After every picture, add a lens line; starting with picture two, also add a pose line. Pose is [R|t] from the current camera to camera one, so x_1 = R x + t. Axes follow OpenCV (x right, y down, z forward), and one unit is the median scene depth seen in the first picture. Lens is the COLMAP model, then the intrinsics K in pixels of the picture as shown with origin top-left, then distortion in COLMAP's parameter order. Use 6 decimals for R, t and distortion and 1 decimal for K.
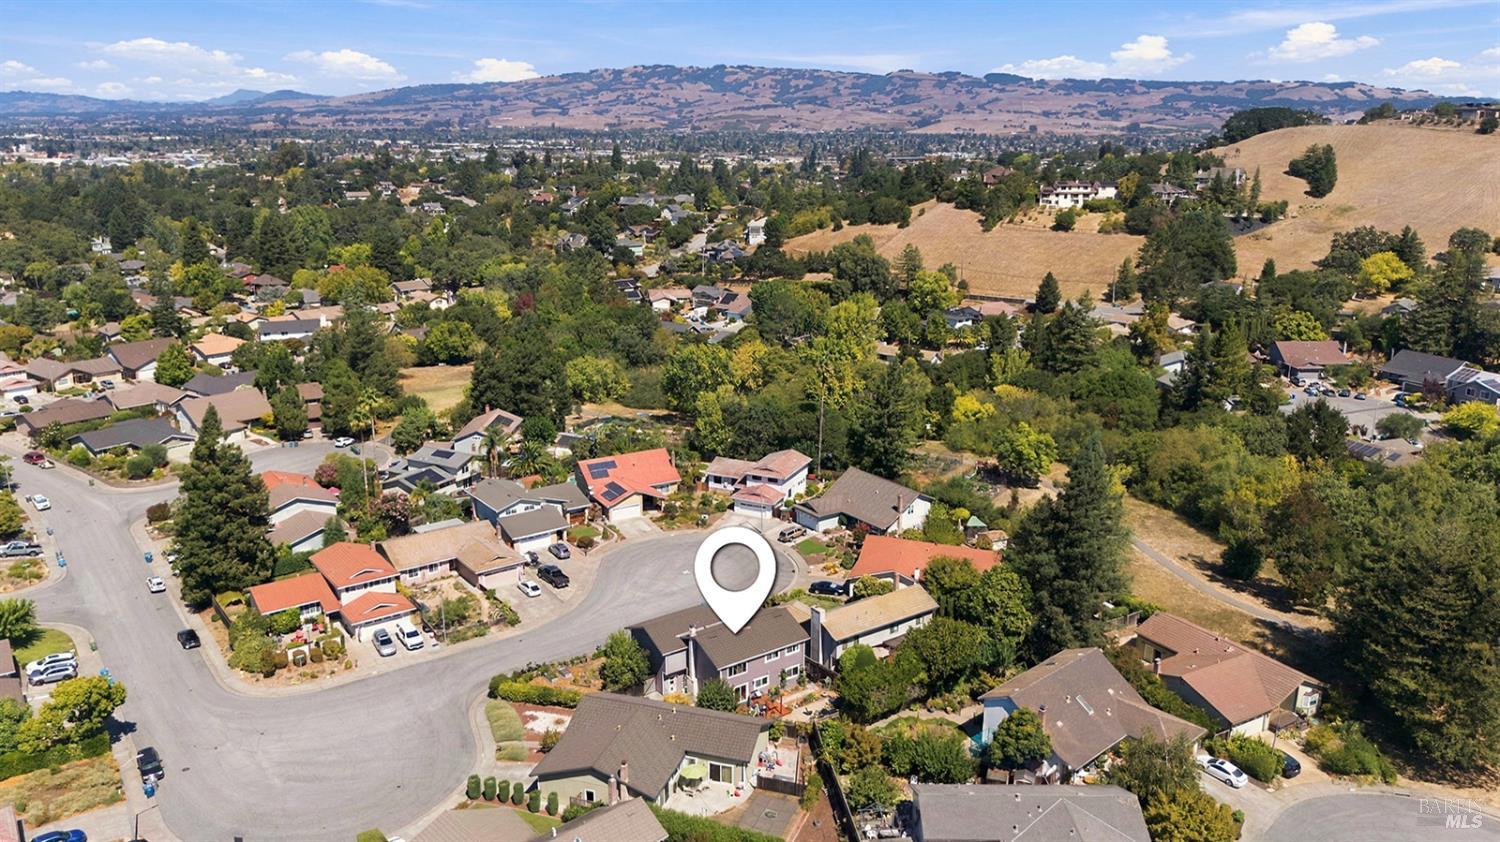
lens RADIAL K [[1132.0, 0, 745.7], [0, 1132.0, 420.5], [0, 0, 1]] dist [0.035886, -0.008130]
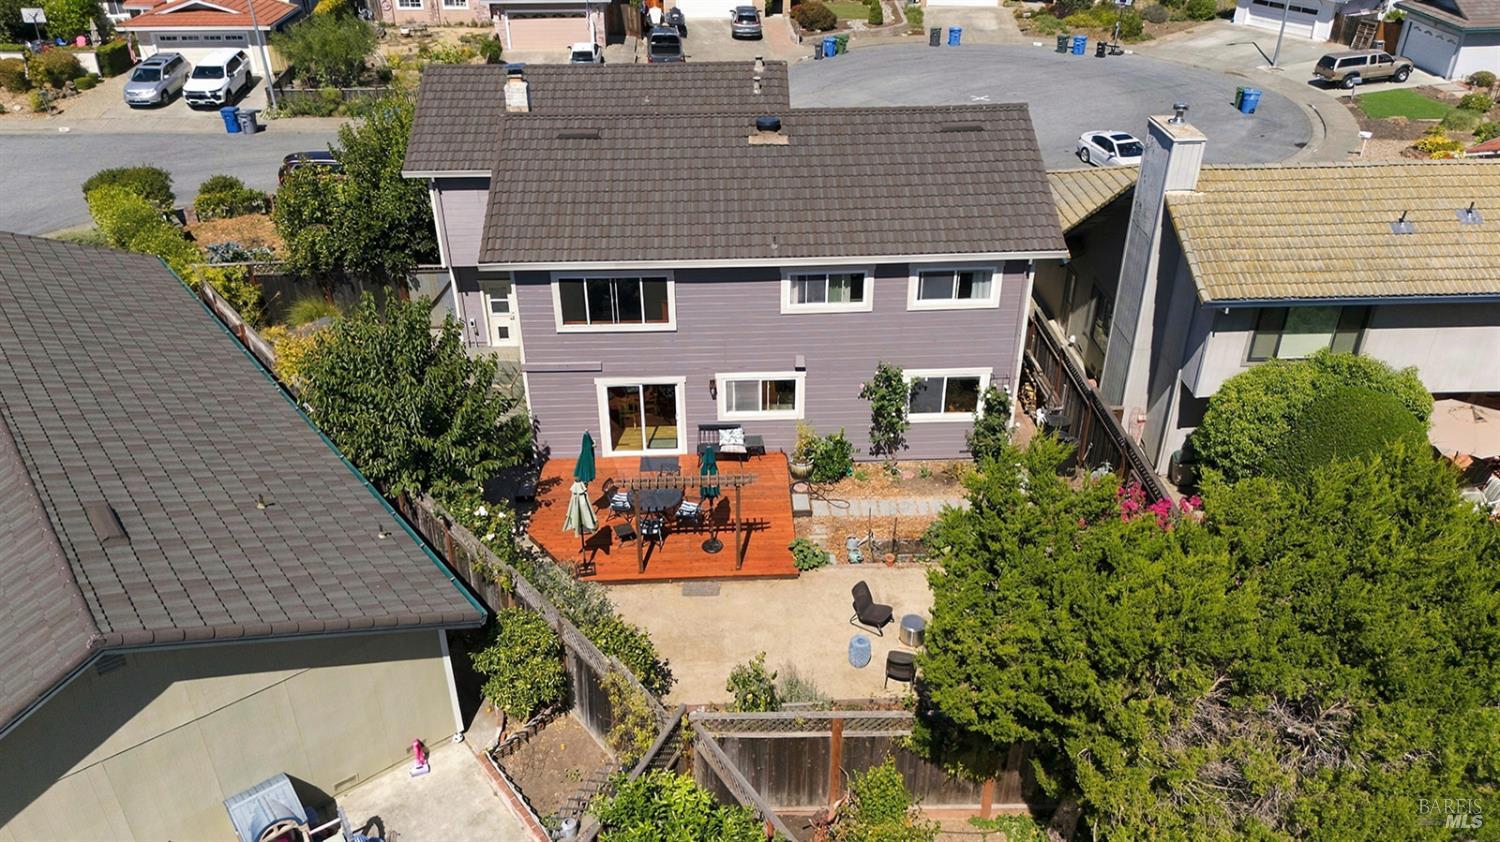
lens RADIAL K [[1132.0, 0, 748.2], [0, 1132.0, 419.1], [0, 0, 1]] dist [0.035886, -0.008130]
pose [[0.838233, 0.274936, -0.470931, 0.096905], [-0.141045, 0.943522, 0.299788, 0.148675], [0.526756, -0.184870, 0.829670, 0.711995]]
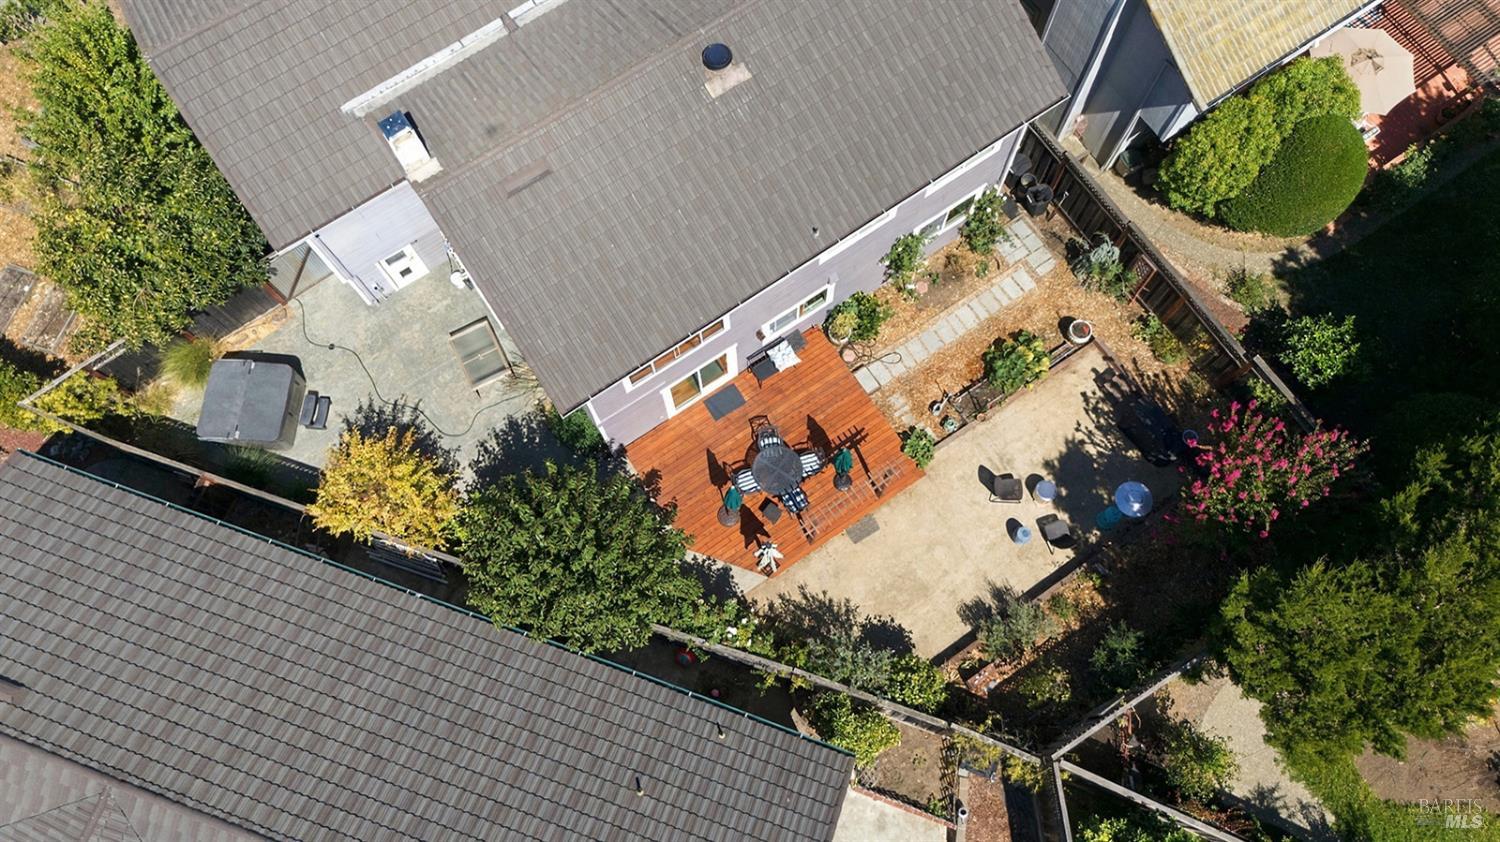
lens RADIAL K [[1132.0, 0, 749.6], [0, 1132.0, 419.4], [0, 0, 1]] dist [0.035886, -0.008130]
pose [[0.999615, 0.018386, -0.020780, 0.010895], [0.007287, 0.548675, 0.836004, 0.058580], [0.026772, -0.835833, 0.548330, 0.748339]]
